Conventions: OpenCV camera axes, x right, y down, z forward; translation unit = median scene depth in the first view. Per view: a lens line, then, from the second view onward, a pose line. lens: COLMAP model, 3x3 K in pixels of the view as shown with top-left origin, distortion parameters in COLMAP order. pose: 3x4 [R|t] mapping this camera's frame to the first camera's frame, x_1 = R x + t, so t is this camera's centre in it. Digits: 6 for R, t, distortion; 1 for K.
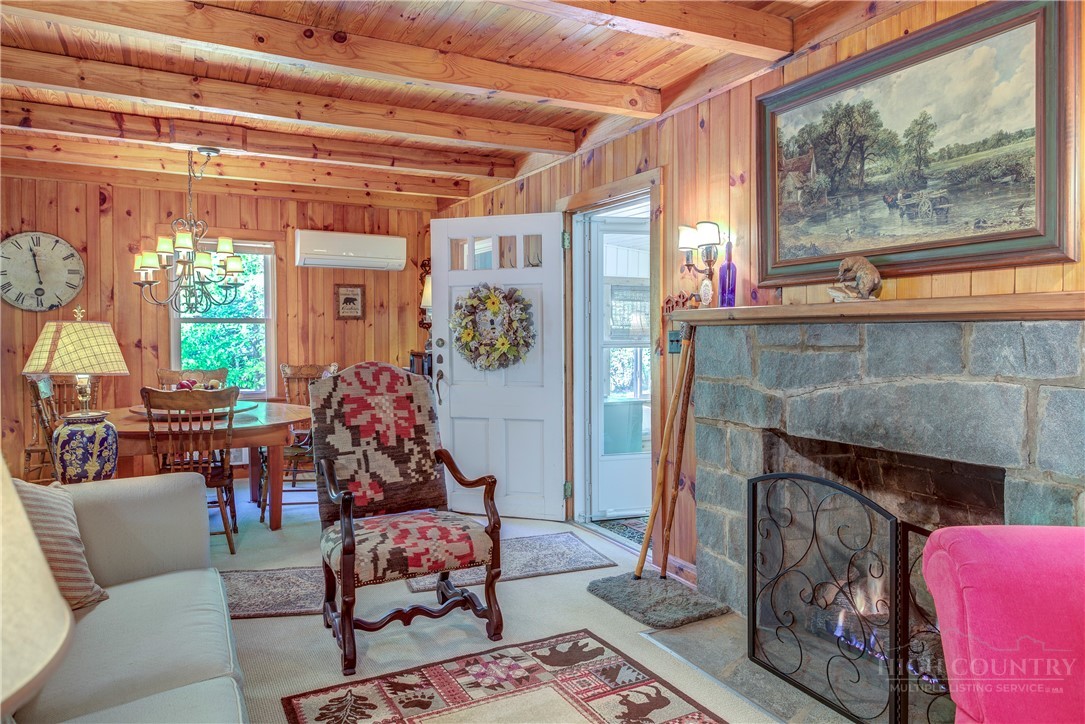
lens RADIAL K [[716.6, 0, 590.9], [0, 716.6, 349.9], [0, 0, 1]] dist [0.003041, 0.001900]
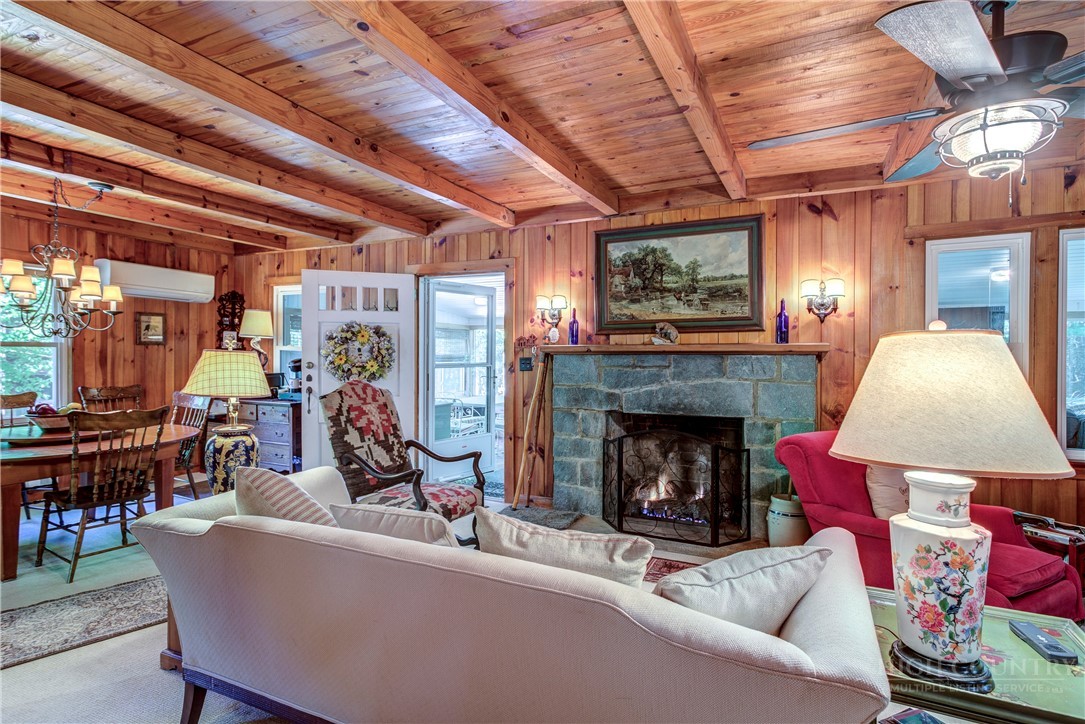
lens RADIAL K [[529.5, 0, 534.1], [0, 529.5, 353.4], [0, 0, 1]] dist [0.000145, 0.005835]
pose [[0.812603, 0.006090, 0.582786, -0.664180], [0.009908, 0.999657, -0.024262, -0.006701], [-0.582733, 0.025490, 0.812264, -0.010143]]
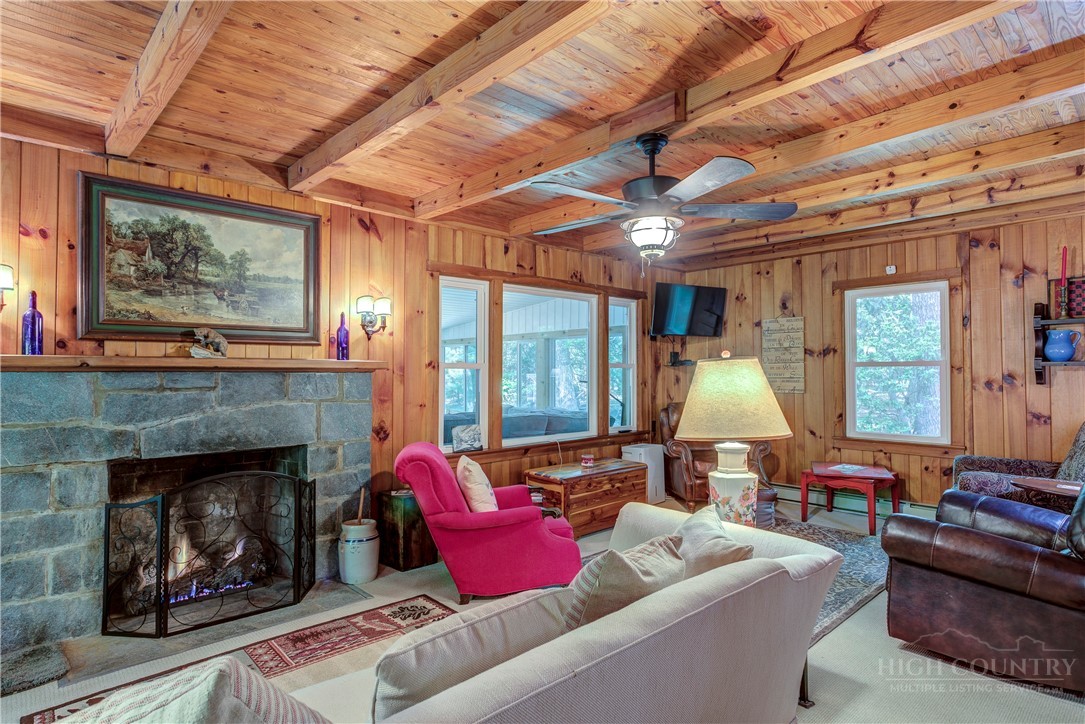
lens RADIAL K [[592.5, 0, 538.4], [0, 592.5, 364.8], [0, 0, 1]] dist [-0.007158, 0.005873]
pose [[-0.242144, 0.020926, 0.970015, -0.816033], [0.027847, 0.999505, -0.014611, -0.012137], [-0.969841, 0.023475, -0.242607, 0.509515]]
